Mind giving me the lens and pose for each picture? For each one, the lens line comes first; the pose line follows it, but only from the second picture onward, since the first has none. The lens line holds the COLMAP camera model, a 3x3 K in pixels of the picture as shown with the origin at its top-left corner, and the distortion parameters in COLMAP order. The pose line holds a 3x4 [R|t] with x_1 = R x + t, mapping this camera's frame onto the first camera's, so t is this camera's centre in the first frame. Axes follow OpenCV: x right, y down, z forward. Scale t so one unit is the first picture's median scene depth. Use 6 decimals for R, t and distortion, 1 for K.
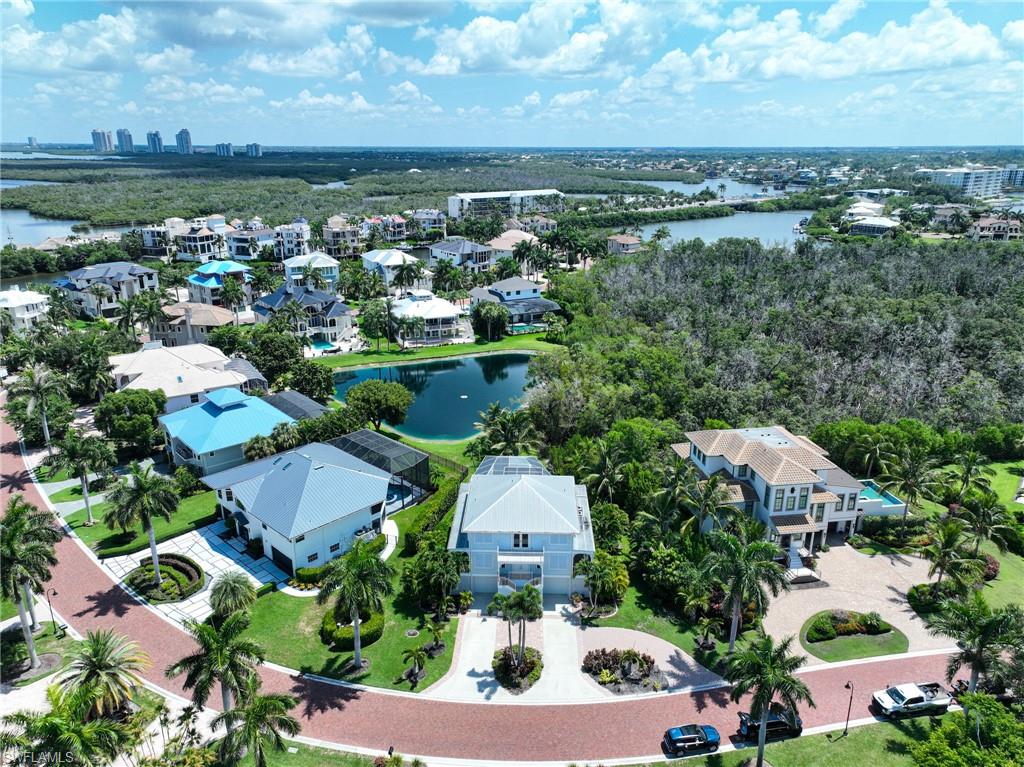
lens RADIAL K [[717.7, 0, 512.0], [0, 717.7, 383.5], [0, 0, 1]] dist [0.004510, 0.038884]
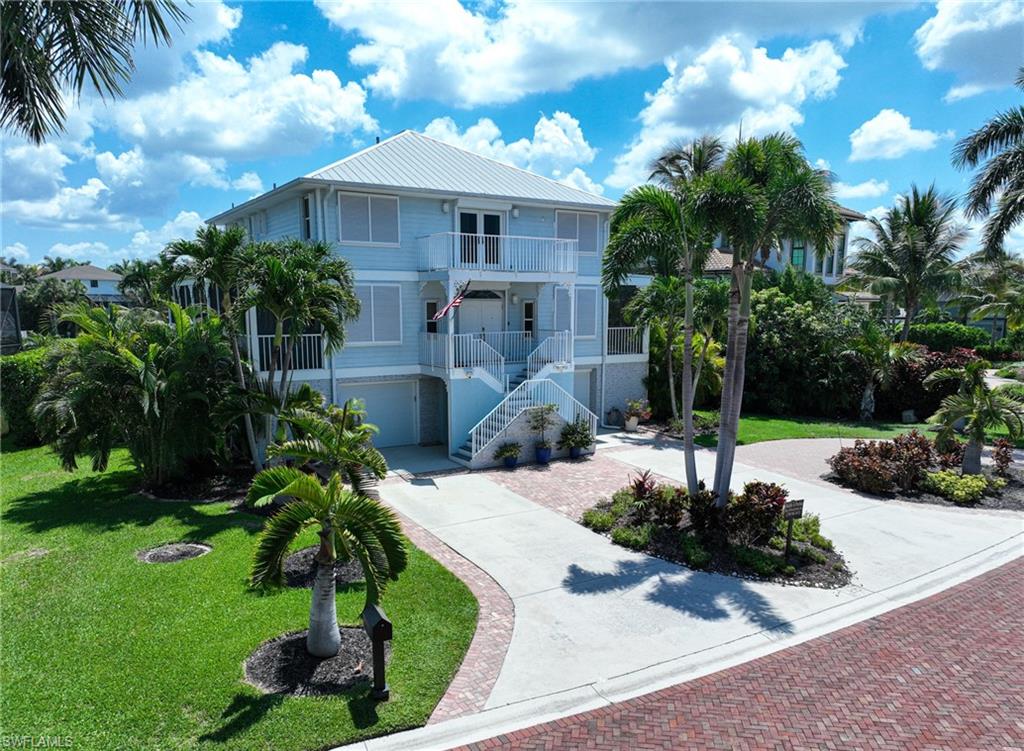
lens RADIAL K [[763.1, 0, 512.0], [0, 763.1, 375.5], [0, 0, 1]] dist [0.003390, 0.001231]
pose [[0.832089, -0.058486, 0.551550, -0.188291], [0.169985, 0.973462, -0.153221, 0.374344], [-0.527952, 0.221248, 0.819949, 0.817768]]
